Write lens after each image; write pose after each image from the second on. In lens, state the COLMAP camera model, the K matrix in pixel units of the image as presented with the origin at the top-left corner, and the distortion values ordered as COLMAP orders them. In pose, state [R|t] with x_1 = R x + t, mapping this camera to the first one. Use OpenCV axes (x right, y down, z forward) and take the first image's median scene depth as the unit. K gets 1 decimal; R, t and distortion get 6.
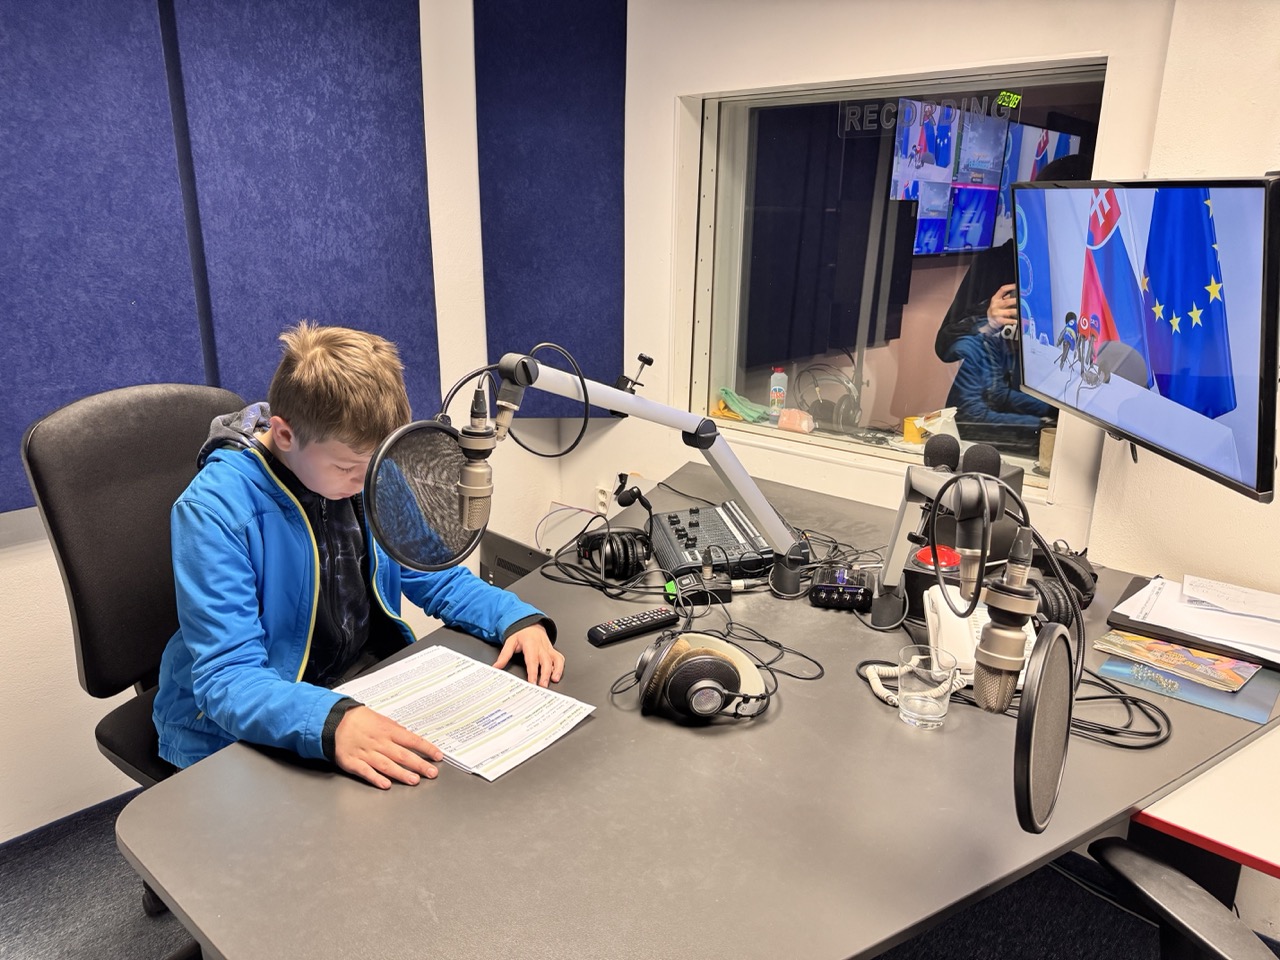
lens RADIAL K [[897.9, 0, 644.9], [0, 897.9, 474.9], [0, 0, 1]] dist [0.032143, -0.021813]
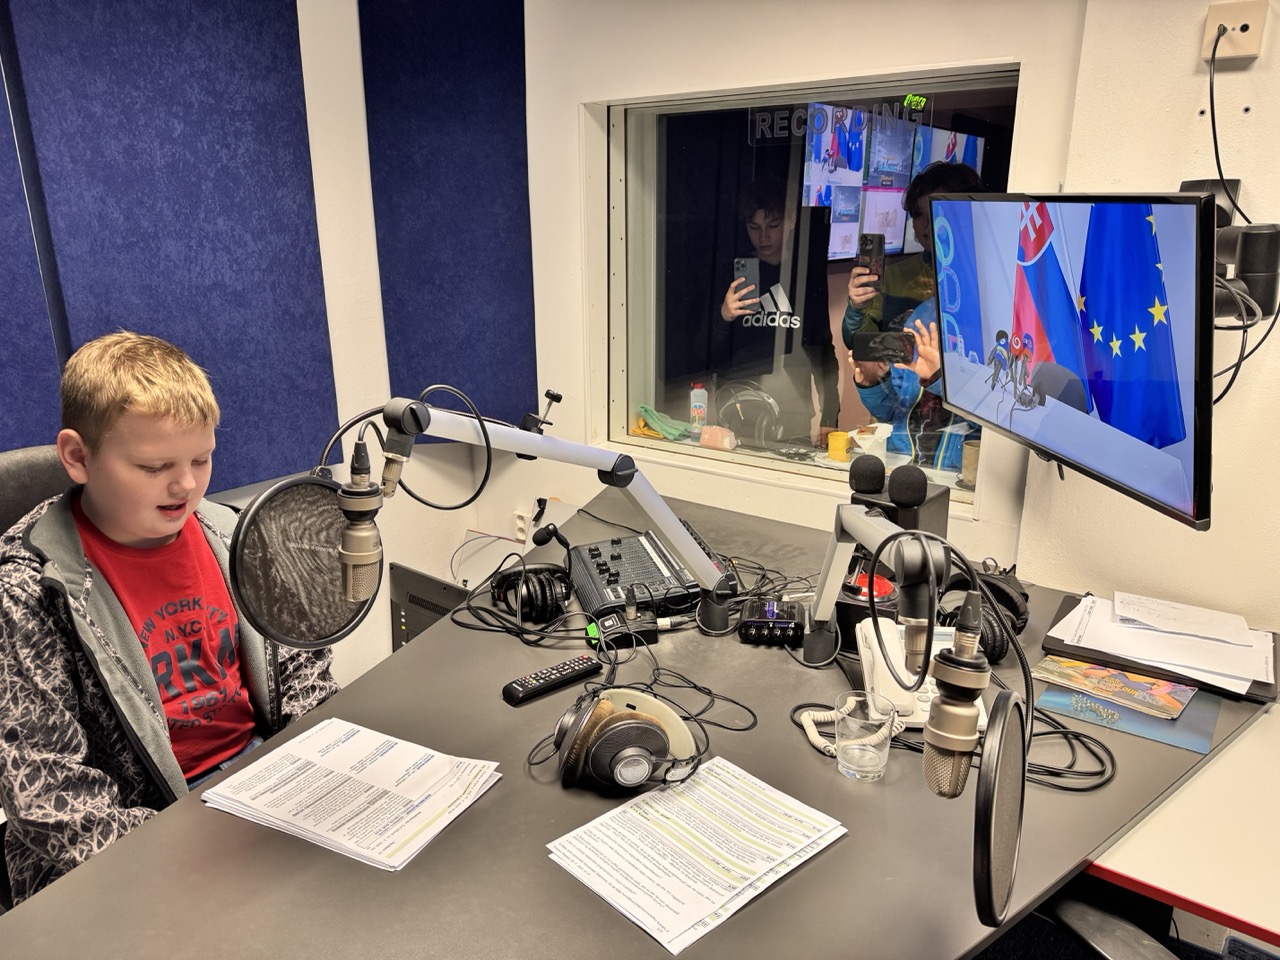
lens RADIAL K [[897.3, 0, 640.0], [0, 897.3, 480.0], [0, 0, 1]] dist [0.038057, -0.030094]
pose [[0.996199, -0.038933, 0.077928, 0.010576], [0.038568, 0.999237, 0.006187, -0.032468], [-0.078109, -0.003158, 0.996940, 0.056236]]
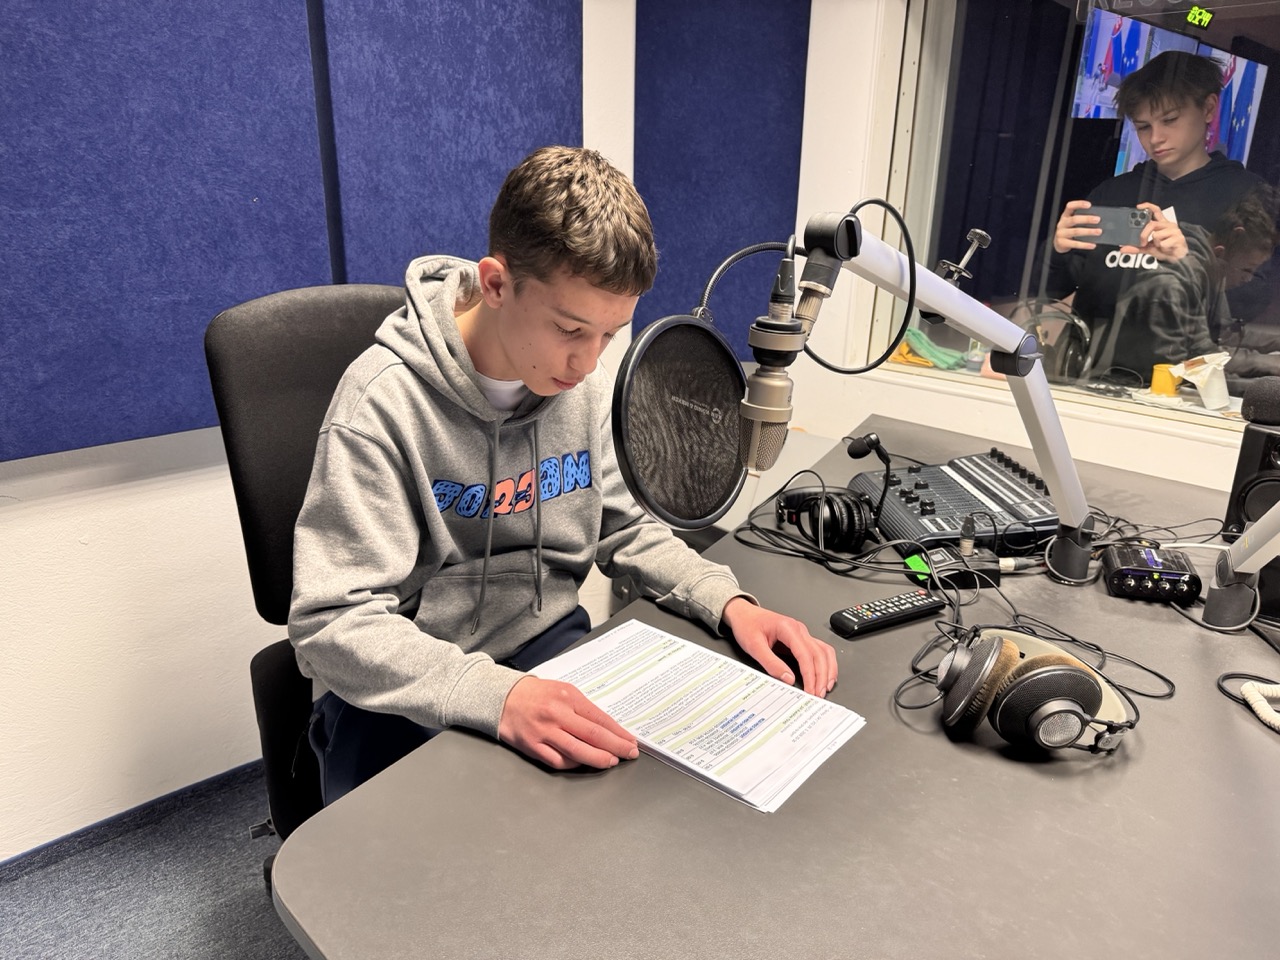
lens RADIAL K [[894.3, 0, 640.9], [0, 894.3, 475.2], [0, 0, 1]] dist [0.015098, -0.010696]
pose [[0.997194, 0.031669, -0.067837, -0.144727], [-0.029007, 0.998784, 0.039873, 0.021296], [0.069018, -0.037793, 0.996899, 0.187132]]
